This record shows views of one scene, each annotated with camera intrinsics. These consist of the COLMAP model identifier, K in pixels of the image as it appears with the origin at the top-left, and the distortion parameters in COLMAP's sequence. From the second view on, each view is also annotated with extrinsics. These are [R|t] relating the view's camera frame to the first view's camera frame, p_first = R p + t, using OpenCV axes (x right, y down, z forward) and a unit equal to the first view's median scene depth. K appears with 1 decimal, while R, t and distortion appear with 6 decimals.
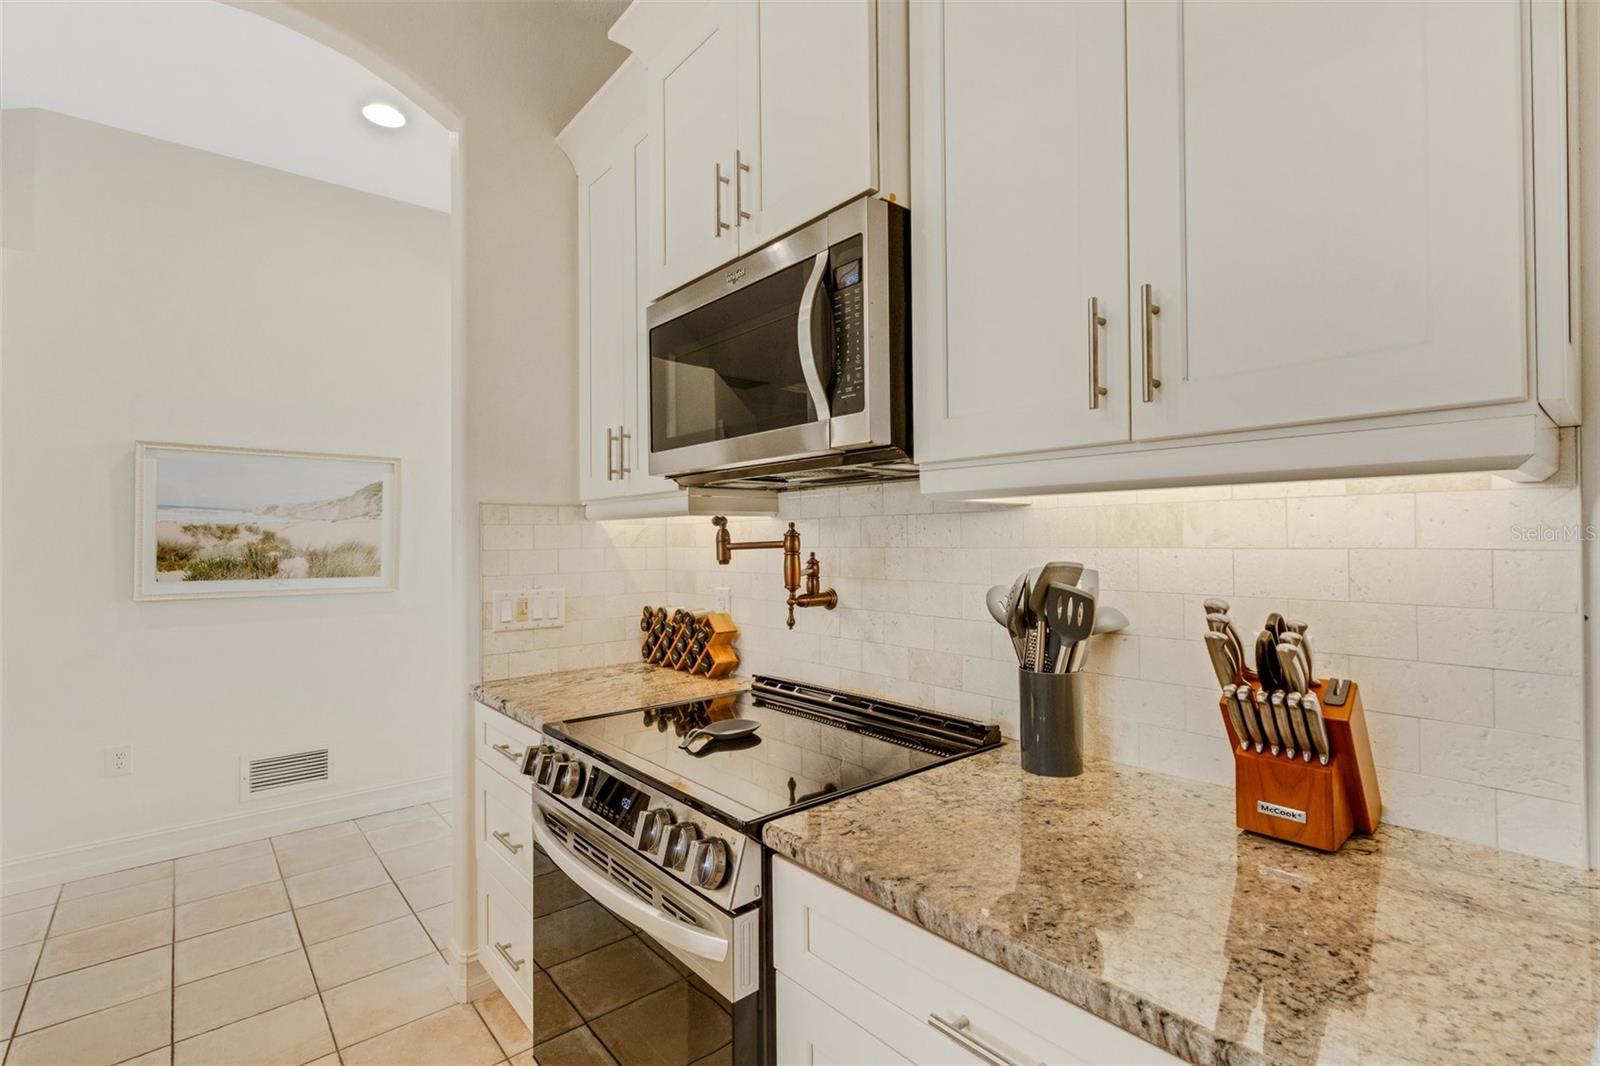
lens RADIAL K [[727.6, 0, 805.1], [0, 727.6, 534.6], [0, 0, 1]] dist [0.008431, -0.001069]
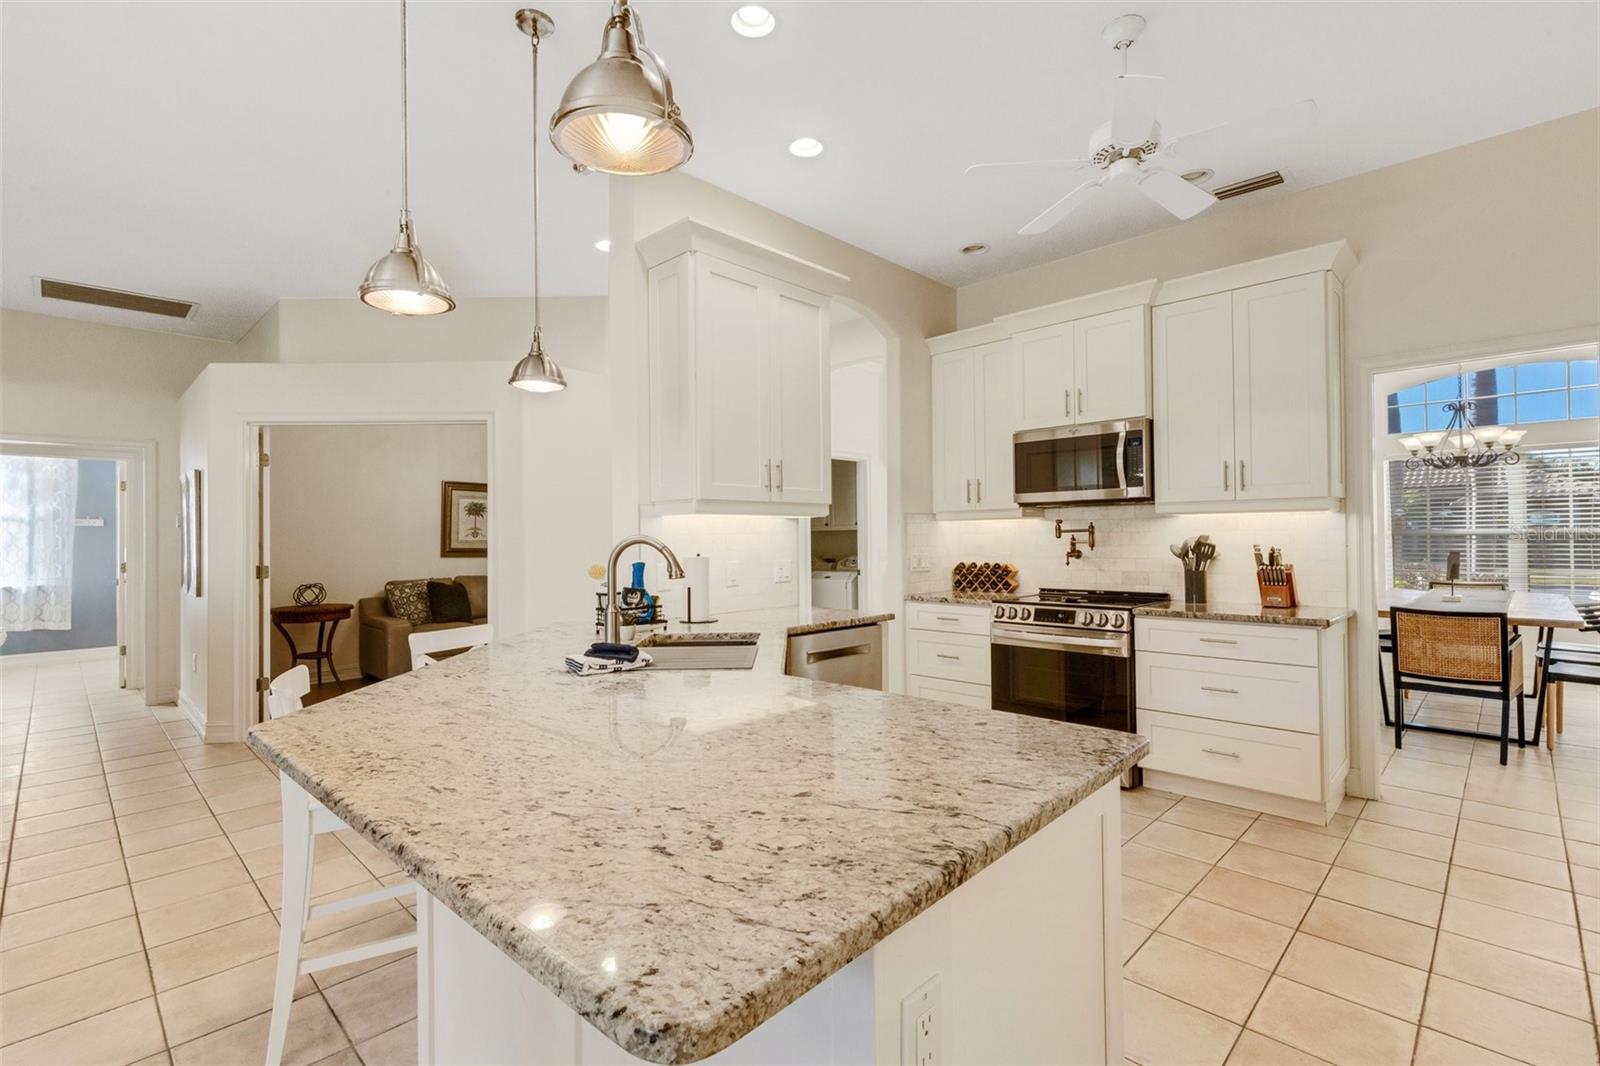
lens RADIAL K [[727.6, 0, 805.8], [0, 727.6, 537.0], [0, 0, 1]] dist [0.008431, -0.001069]
pose [[0.997782, -0.002083, 0.066536, -1.543175], [0.001590, 0.999971, 0.007471, 0.021606], [-0.066550, -0.007349, 0.997756, -1.992347]]
